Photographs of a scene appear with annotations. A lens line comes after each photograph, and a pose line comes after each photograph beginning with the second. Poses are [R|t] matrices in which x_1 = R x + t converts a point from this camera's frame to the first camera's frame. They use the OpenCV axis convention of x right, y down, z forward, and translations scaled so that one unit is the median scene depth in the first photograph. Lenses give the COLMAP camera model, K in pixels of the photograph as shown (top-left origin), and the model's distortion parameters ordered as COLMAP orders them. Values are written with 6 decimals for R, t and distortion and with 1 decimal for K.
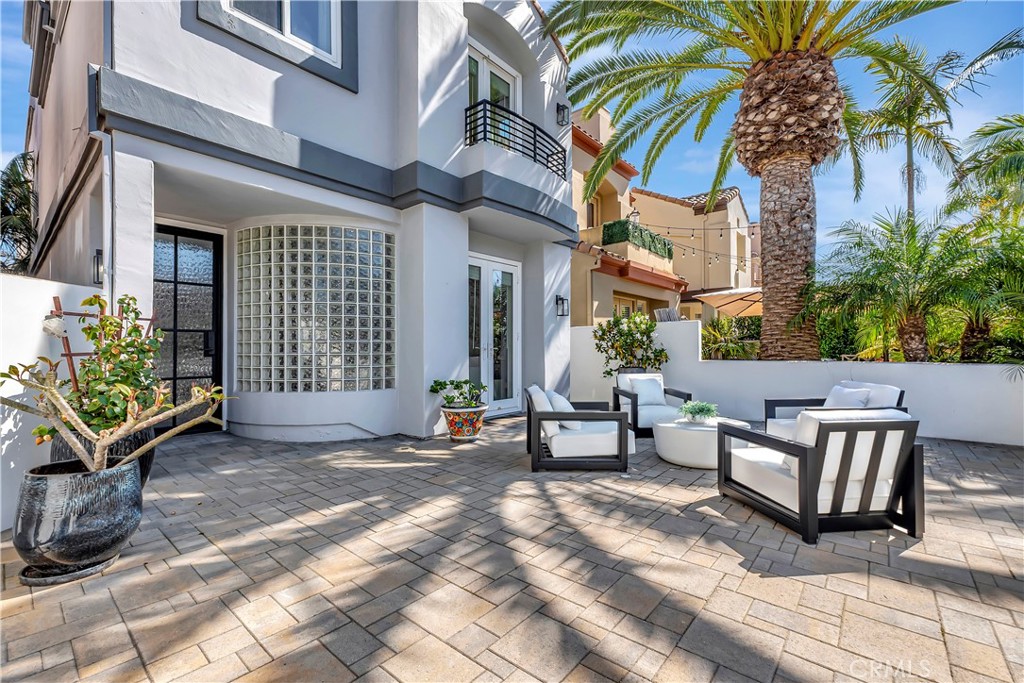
lens RADIAL K [[430.8, 0, 512.0], [0, 430.8, 341.5], [0, 0, 1]] dist [0.019085, 0.000123]
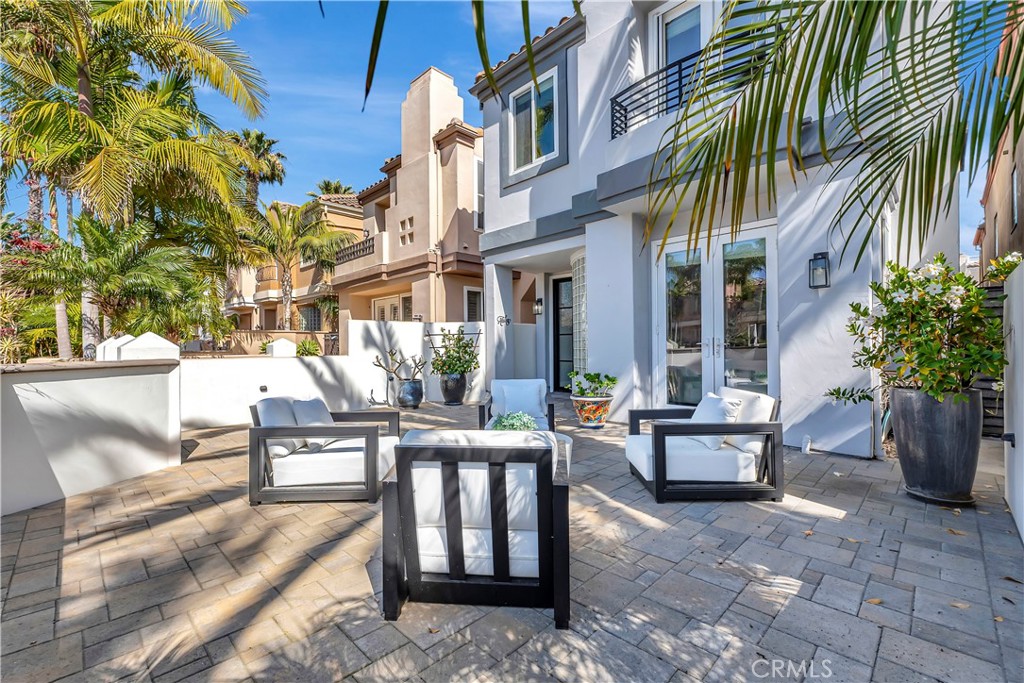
lens RADIAL K [[430.8, 0, 512.0], [0, 430.8, 341.5], [0, 0, 1]] dist [0.019085, 0.000123]
pose [[-0.076641, 0.000963, -0.997058, 1.466913], [0.021097, 0.999777, -0.000656, 0.009094], [0.996836, -0.021085, -0.076644, 1.262956]]
